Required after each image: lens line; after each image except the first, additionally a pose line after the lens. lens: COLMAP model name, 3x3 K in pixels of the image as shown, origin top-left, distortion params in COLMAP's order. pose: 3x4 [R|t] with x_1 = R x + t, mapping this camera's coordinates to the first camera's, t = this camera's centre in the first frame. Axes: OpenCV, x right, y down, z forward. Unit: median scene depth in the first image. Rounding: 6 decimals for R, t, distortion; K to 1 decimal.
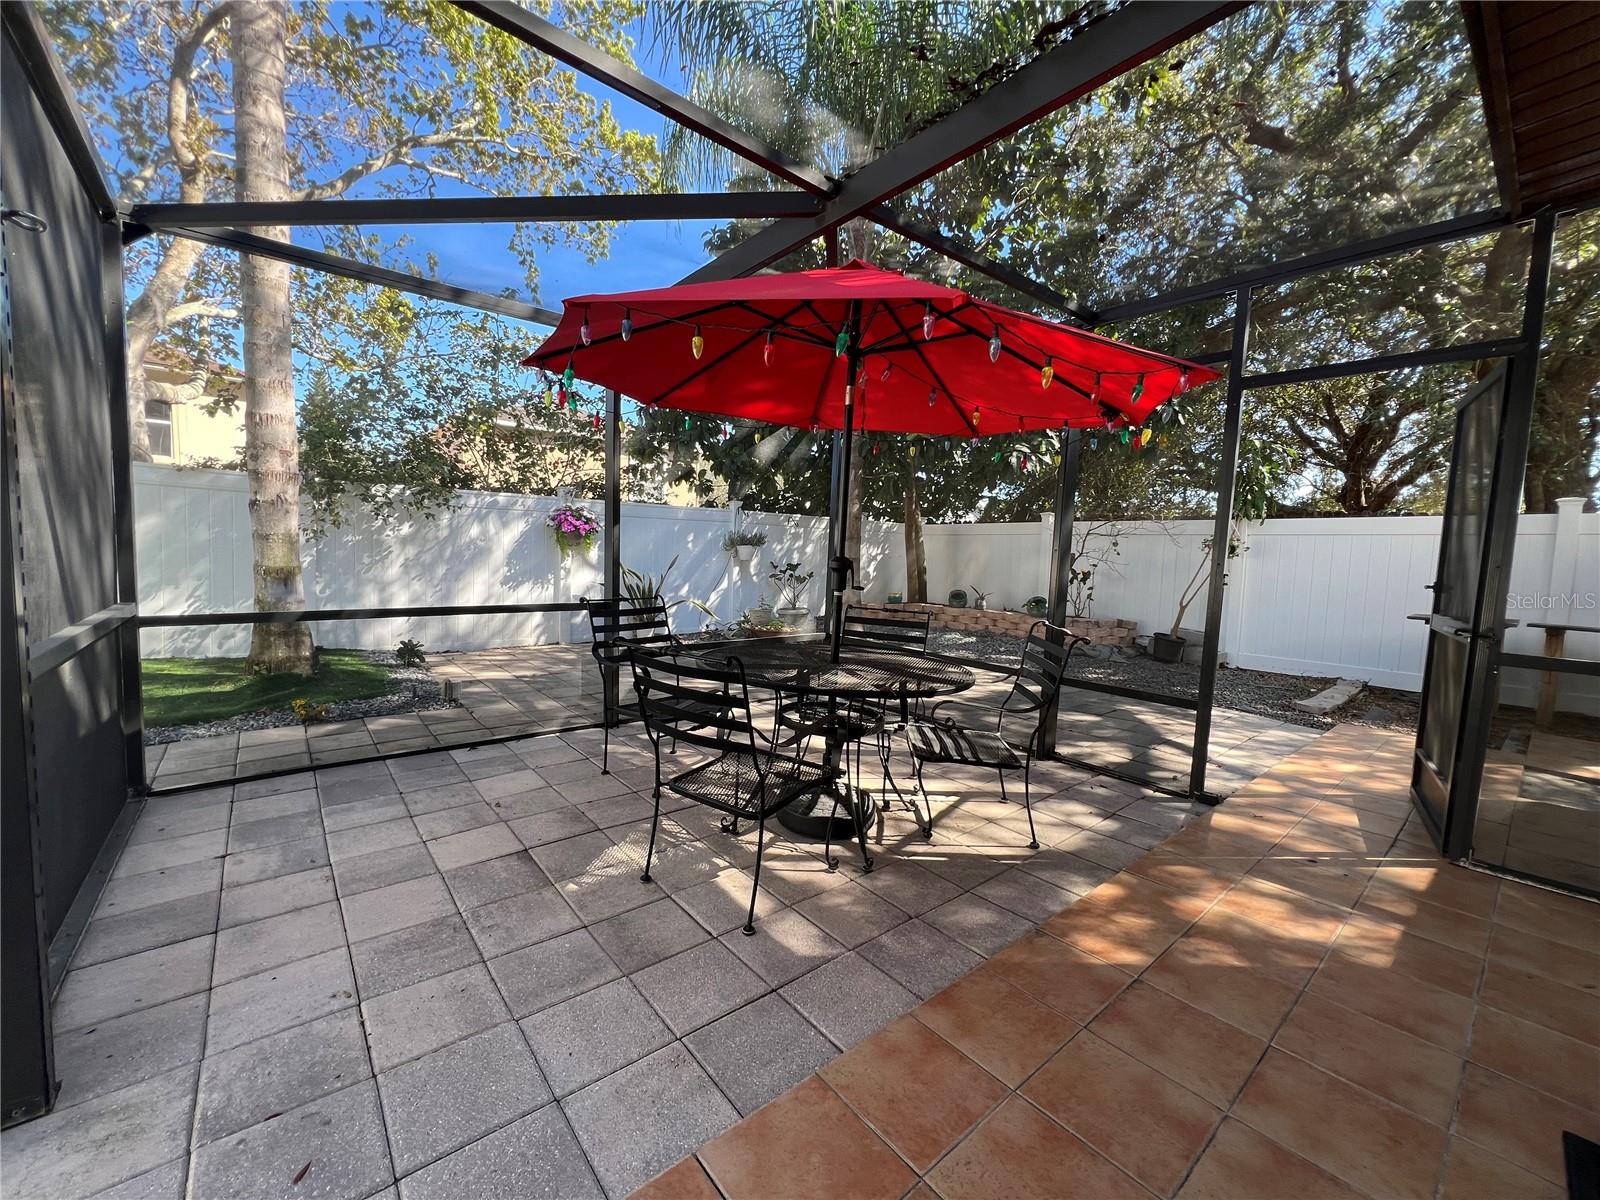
lens RADIAL K [[639.9, 0, 801.7], [0, 639.9, 605.8], [0, 0, 1]] dist [-0.001351, 0.000490]
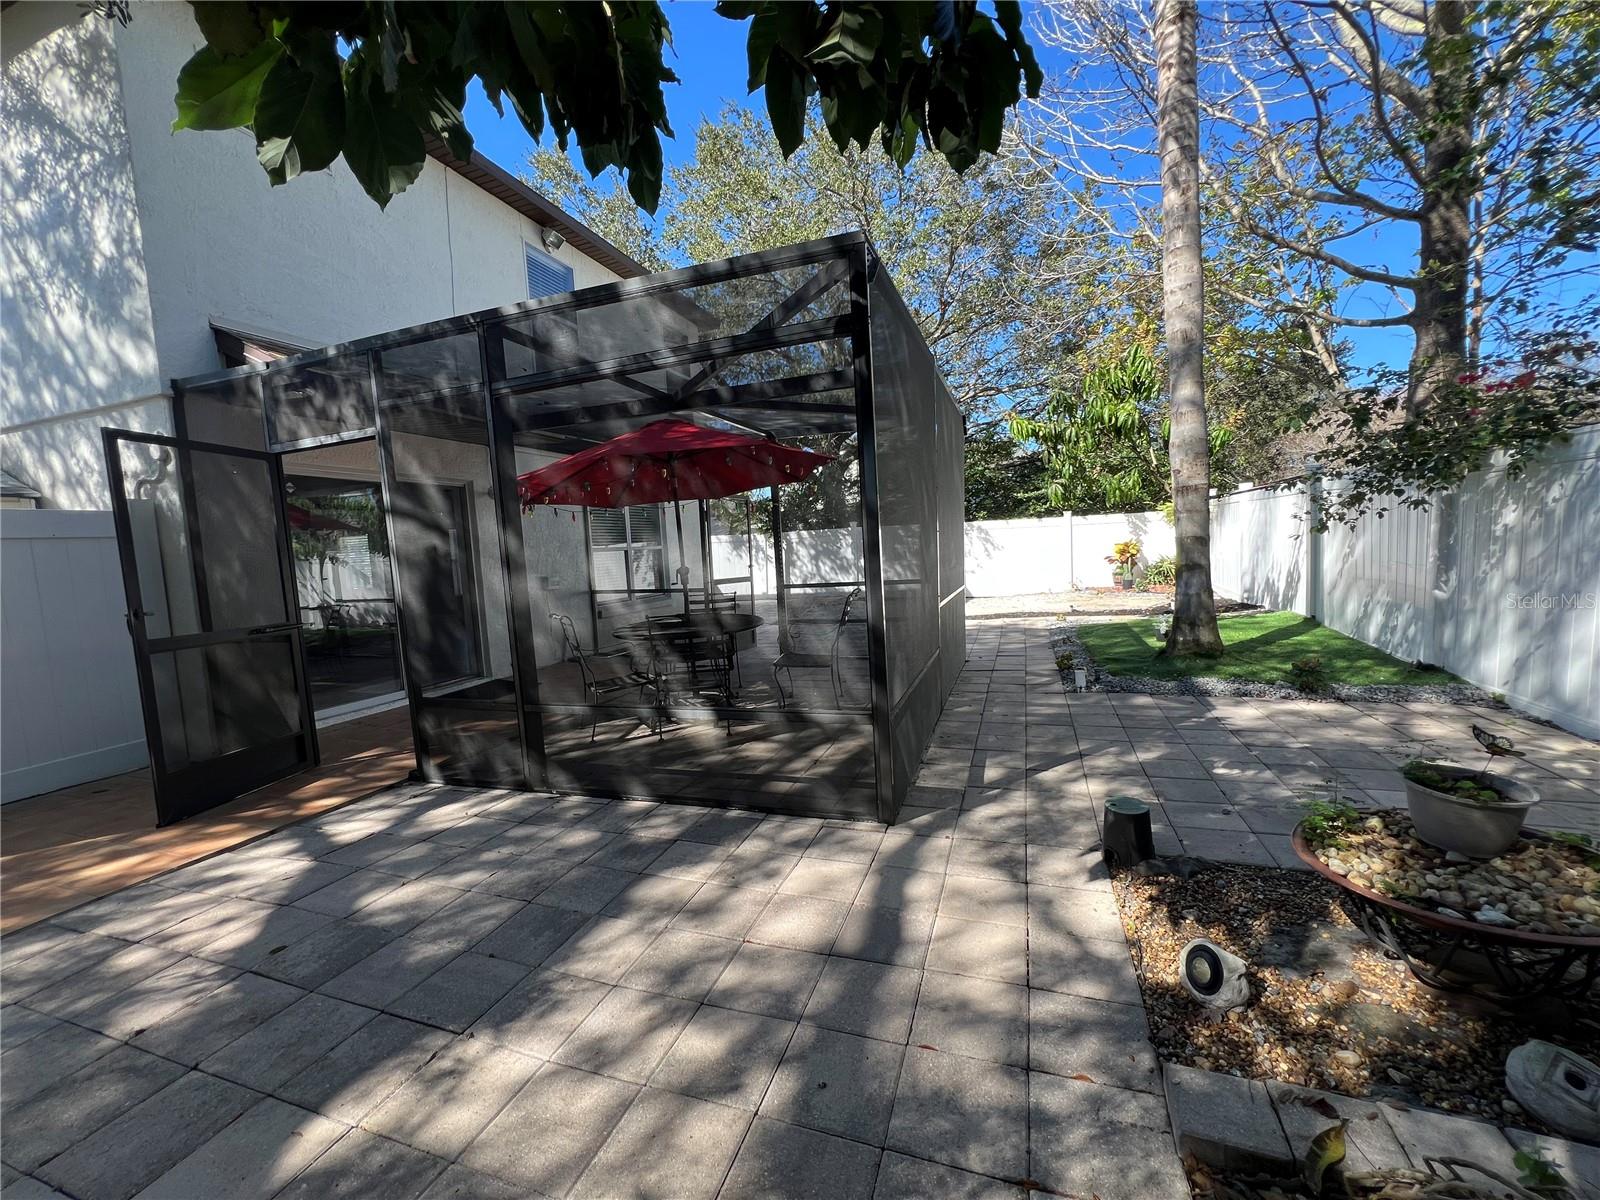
lens RADIAL K [[639.9, 0, 801.7], [0, 639.9, 605.8], [0, 0, 1]] dist [-0.001351, 0.000490]
pose [[-0.858863, 0.058242, -0.508883, 0.591686], [-0.020031, 0.988935, 0.146991, -0.200434], [0.511813, 0.136438, -0.848193, 2.277303]]
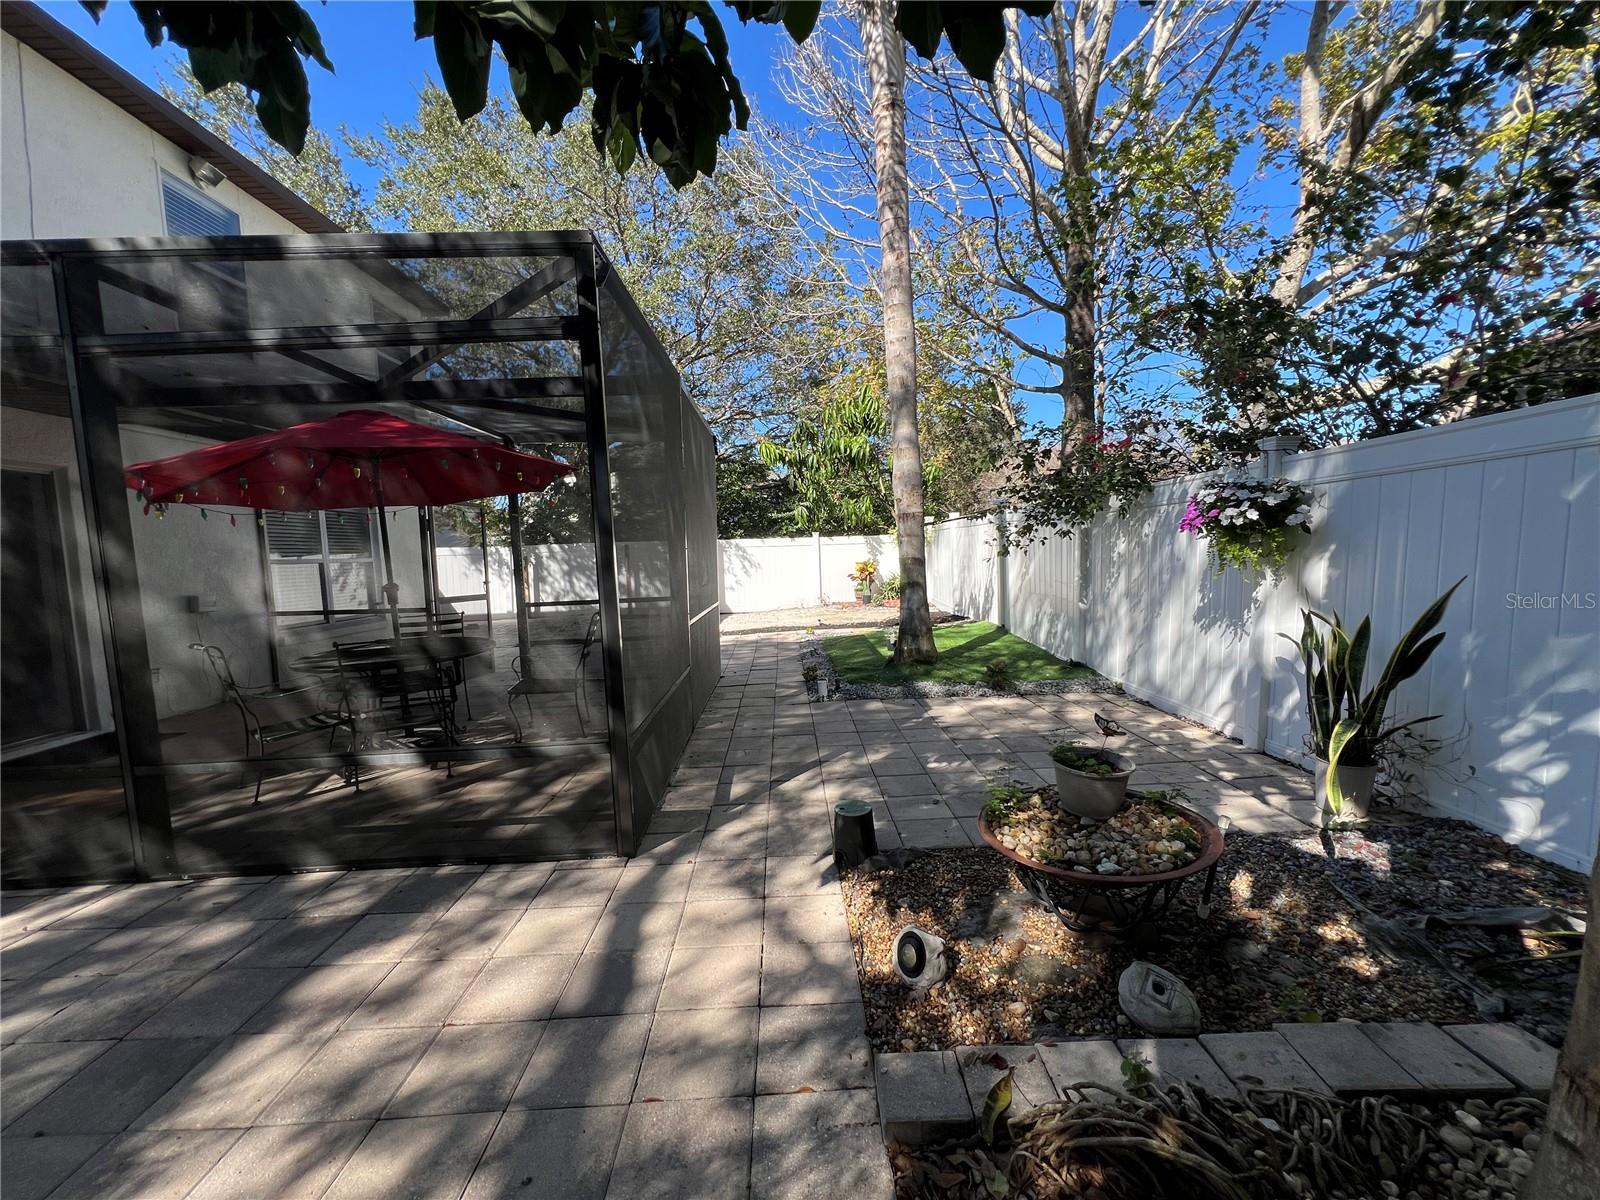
lens RADIAL K [[639.9, 0, 801.7], [0, 639.9, 605.8], [0, 0, 1]] dist [-0.001351, 0.000490]
pose [[-0.621746, 0.053608, -0.781382, 0.551753], [-0.051464, 0.992702, 0.109056, -0.202790], [0.781526, 0.108018, -0.614450, 2.283969]]
